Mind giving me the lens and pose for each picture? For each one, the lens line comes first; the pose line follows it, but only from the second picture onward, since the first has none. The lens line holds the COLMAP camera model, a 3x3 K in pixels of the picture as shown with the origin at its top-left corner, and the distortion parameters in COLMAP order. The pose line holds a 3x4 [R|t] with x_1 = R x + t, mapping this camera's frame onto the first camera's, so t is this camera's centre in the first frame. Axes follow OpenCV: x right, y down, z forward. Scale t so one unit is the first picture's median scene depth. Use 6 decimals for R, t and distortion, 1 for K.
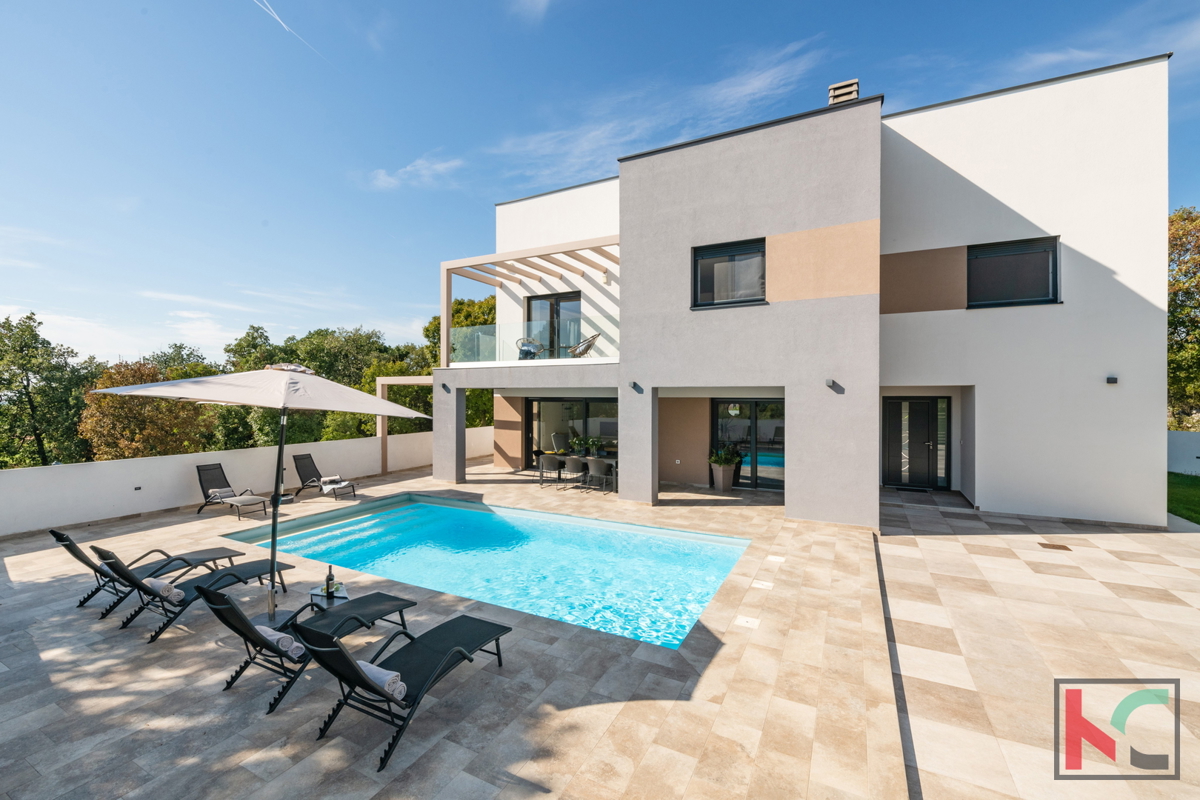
lens RADIAL K [[501.5, 0, 597.0], [0, 501.5, 395.1], [0, 0, 1]] dist [-0.006938, -0.001263]
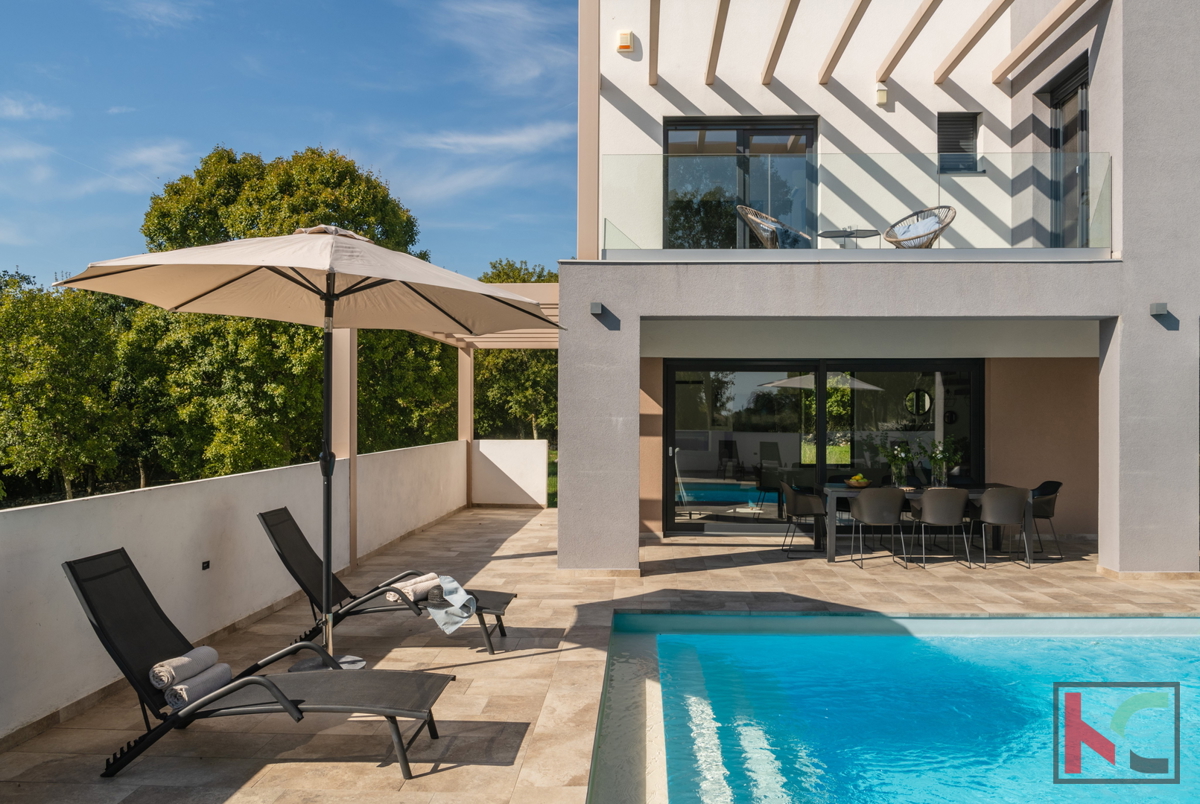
lens RADIAL K [[878.9, 0, 600.7], [0, 878.9, 408.2], [0, 0, 1]] dist [-0.032213, -0.000521]
pose [[0.904945, 0.005356, 0.425495, -0.565625], [-0.004433, 0.999985, -0.003159, 0.054791], [-0.425505, 0.000972, 0.904955, 0.415415]]
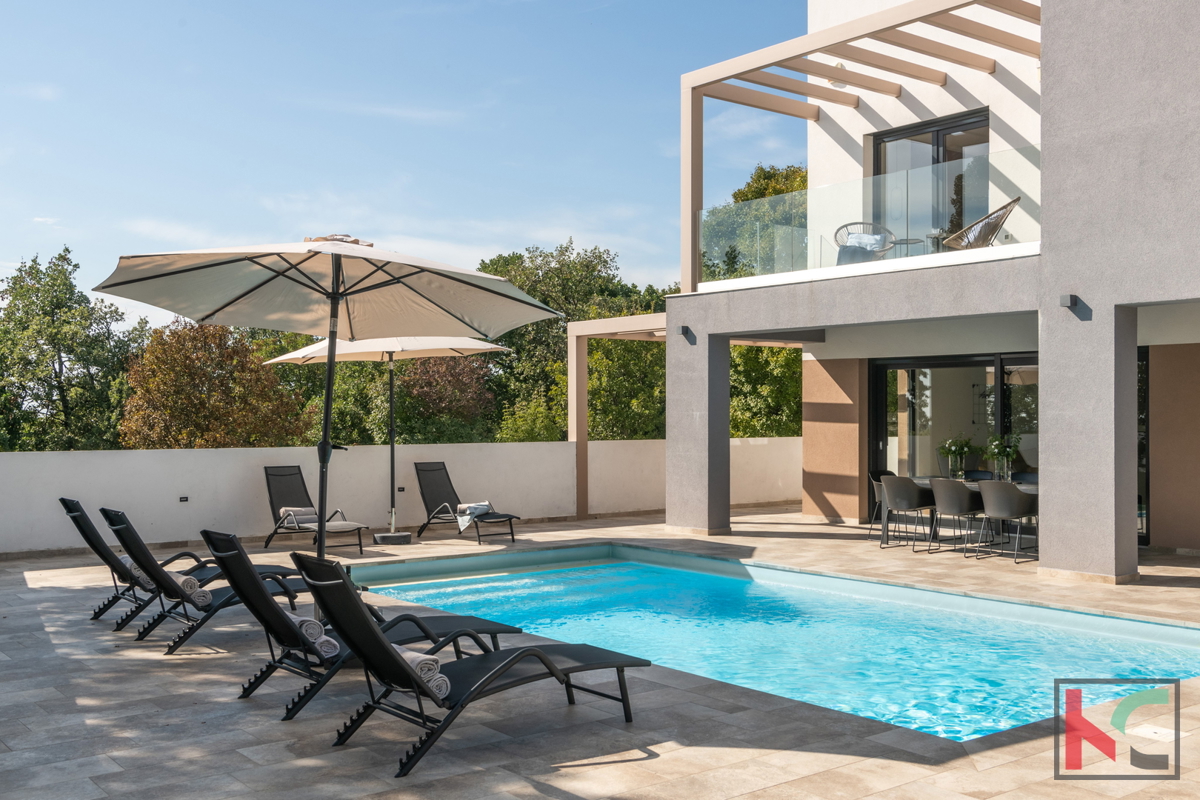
lens RADIAL K [[1203.5, 0, 628.4], [0, 1203.5, 408.2], [0, 0, 1]] dist [-0.012107, 0.000000]
pose [[0.915014, 0.002119, -0.403417, 0.109170], [-0.002468, 0.999997, -0.000343, 0.055925], [0.403415, 0.001309, 0.915016, -0.077577]]
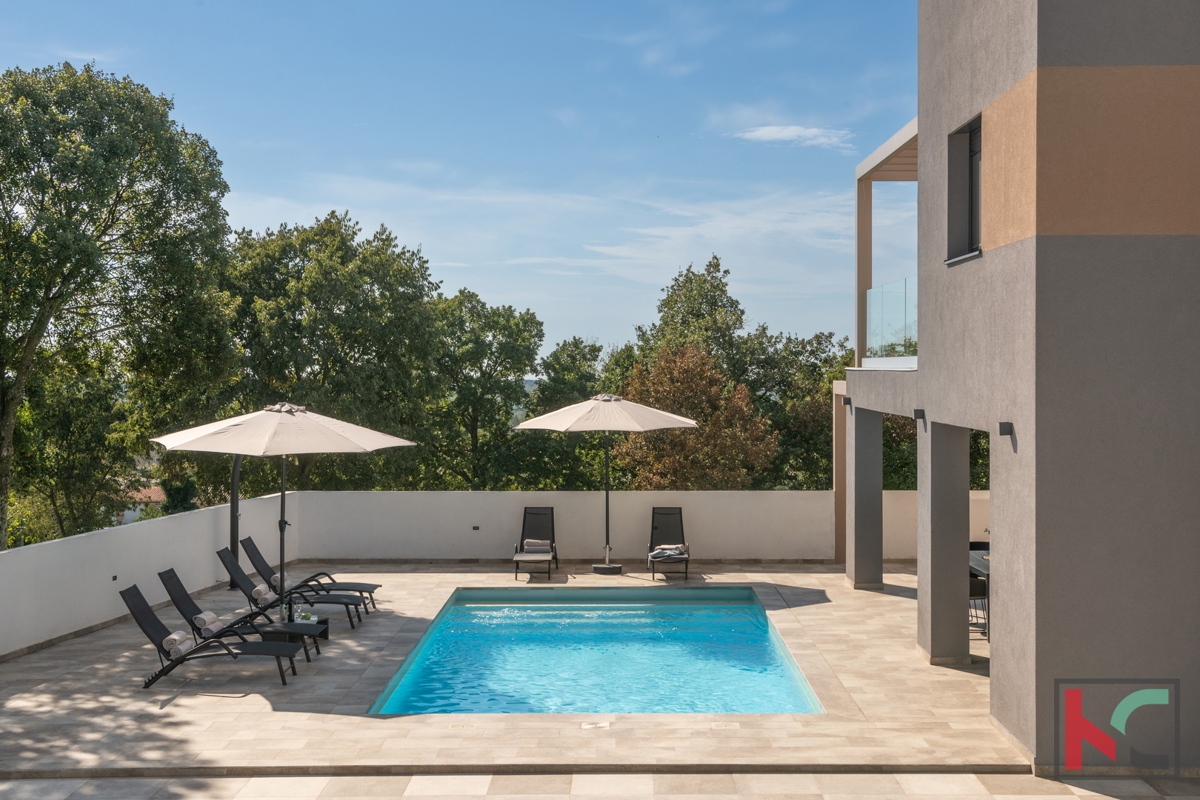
lens RADIAL K [[1442.8, 0, 599.5], [0, 1442.8, 398.0], [0, 0, 1]] dist [0.033447, 0.000000]
pose [[0.487065, 0.014712, -0.873242, 0.901188], [-0.003269, 0.999882, 0.015023, -0.045236], [0.873360, -0.004463, 0.487055, 0.016532]]
